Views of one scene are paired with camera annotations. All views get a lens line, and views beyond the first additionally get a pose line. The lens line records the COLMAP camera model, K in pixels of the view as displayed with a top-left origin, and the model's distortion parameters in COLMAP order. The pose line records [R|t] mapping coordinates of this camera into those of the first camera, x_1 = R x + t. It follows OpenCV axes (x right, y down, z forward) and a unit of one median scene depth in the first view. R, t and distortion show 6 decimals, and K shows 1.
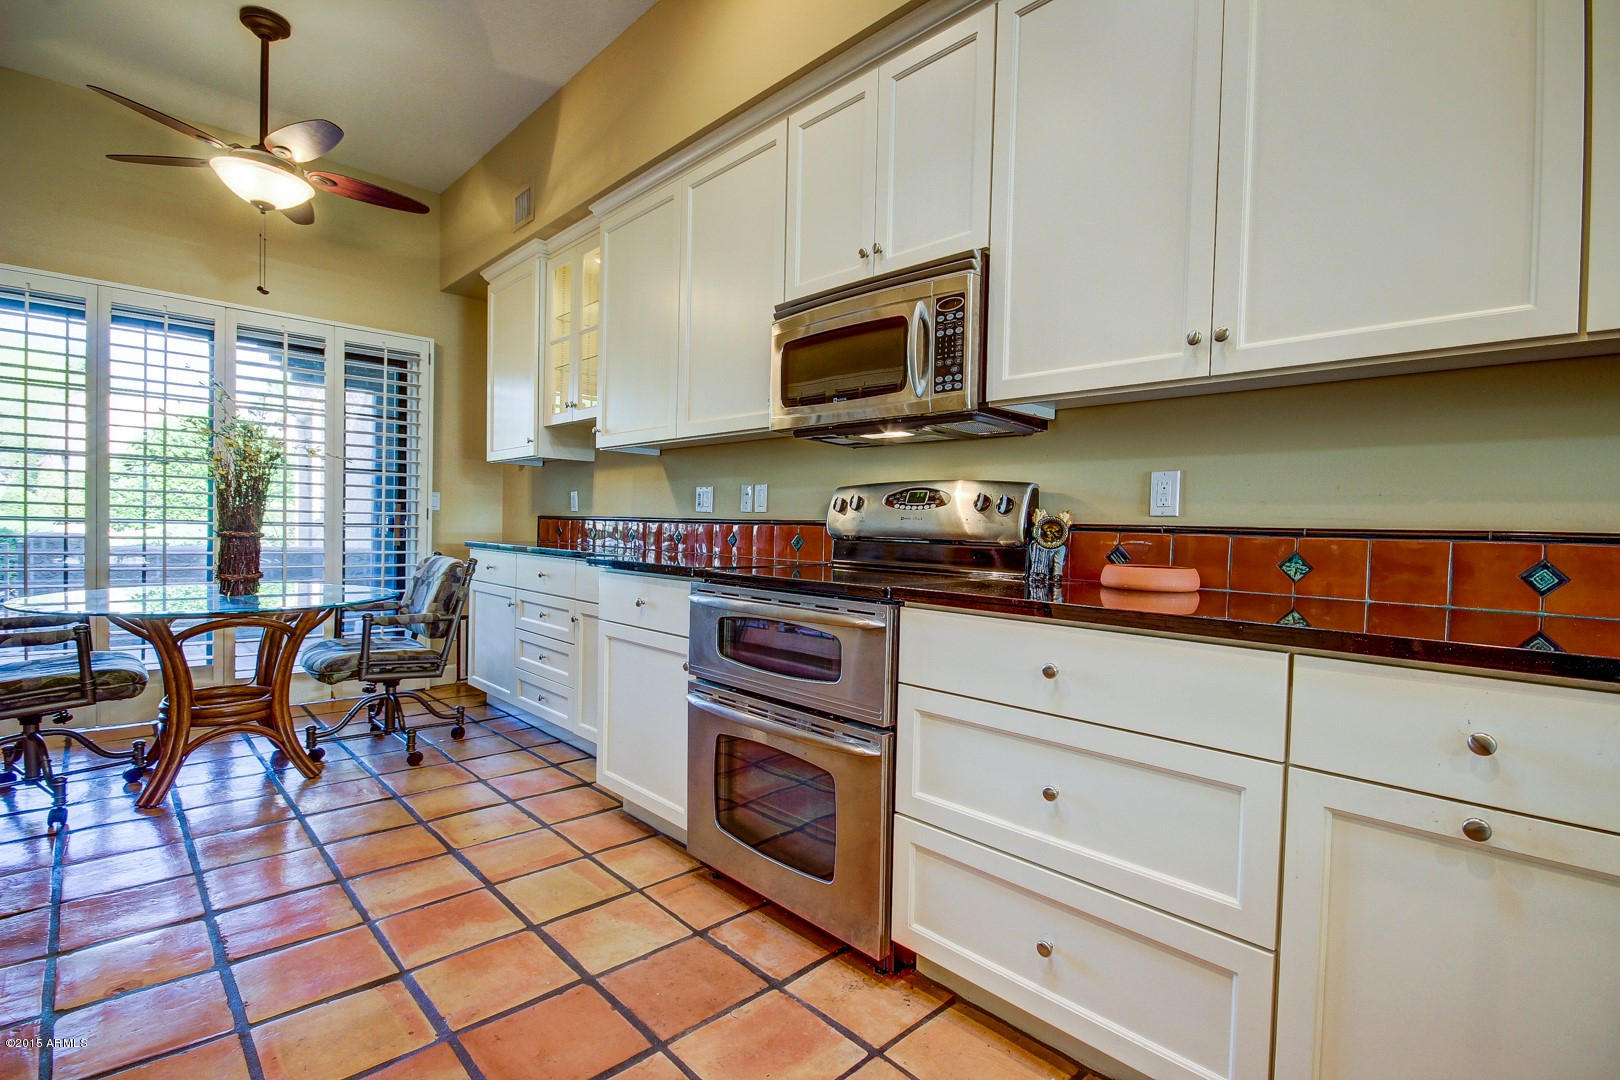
lens RADIAL K [[749.9, 0, 809.9], [0, 749.9, 551.6], [0, 0, 1]] dist [-0.000673, -0.008059]
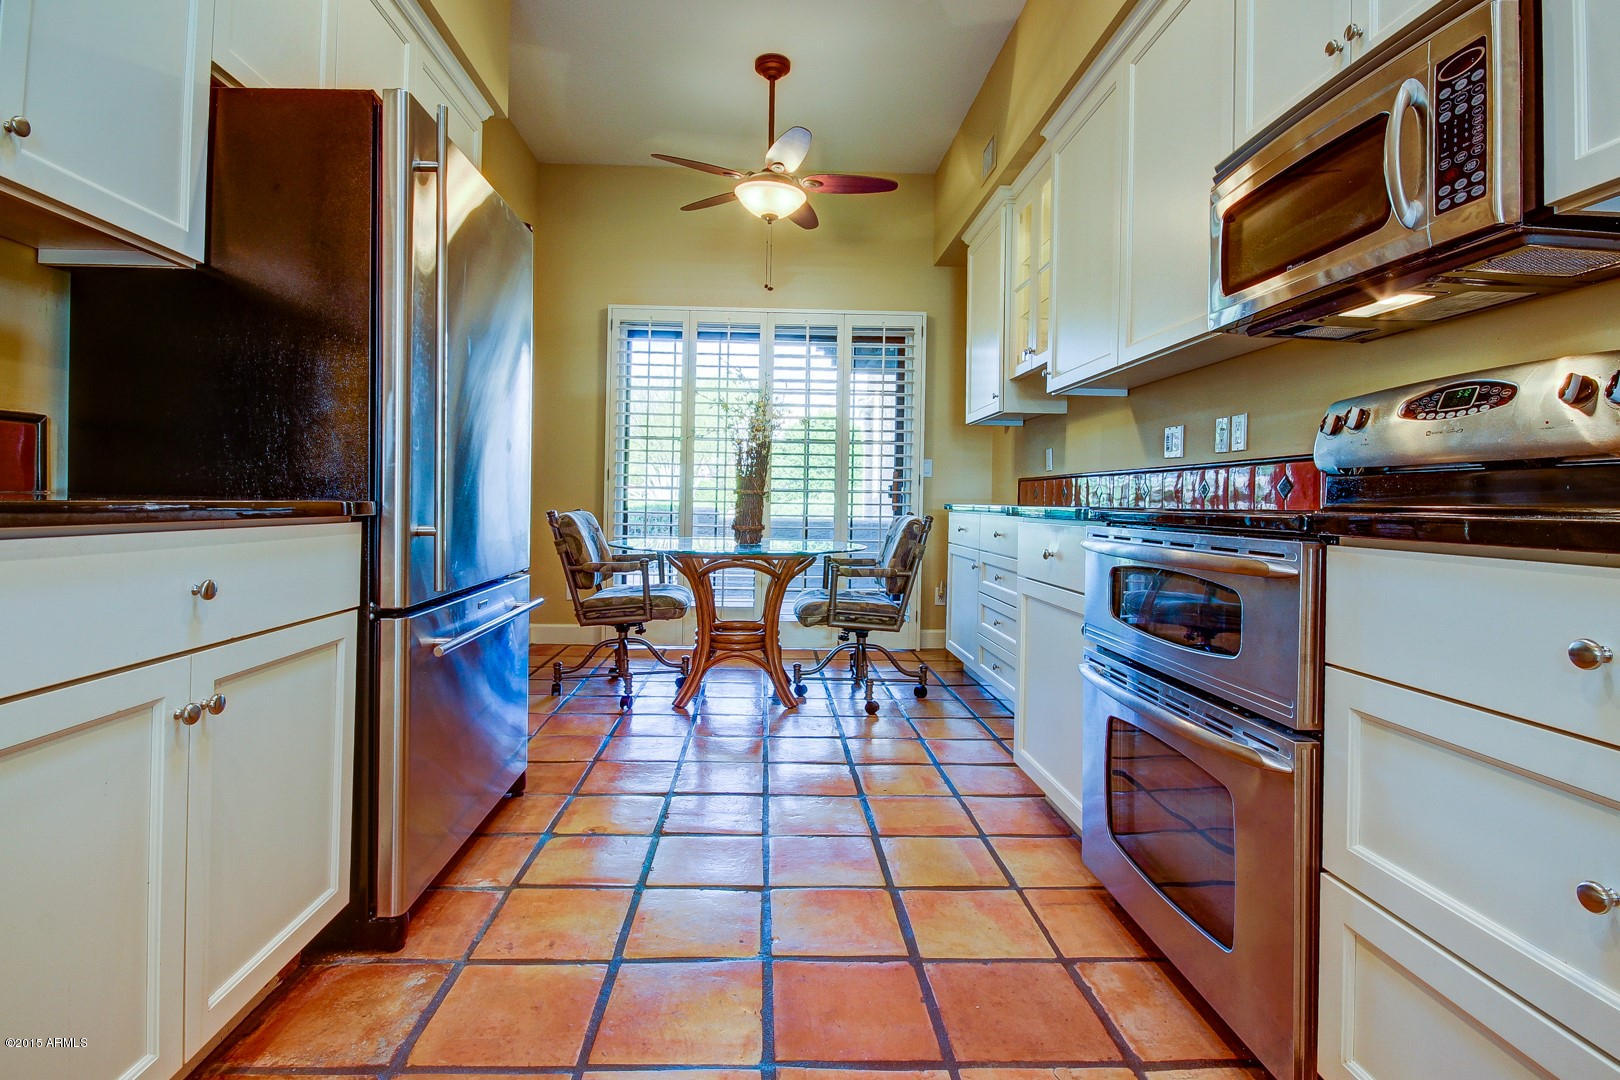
lens RADIAL K [[788.5, 0, 788.8], [0, 788.5, 501.7], [0, 0, 1]] dist [-0.002366, -0.001203]
pose [[0.743797, -0.010955, -0.668316, 0.120738], [-0.021452, 0.998959, -0.040250, 0.038876], [0.668061, 0.044275, 0.742788, 0.100786]]
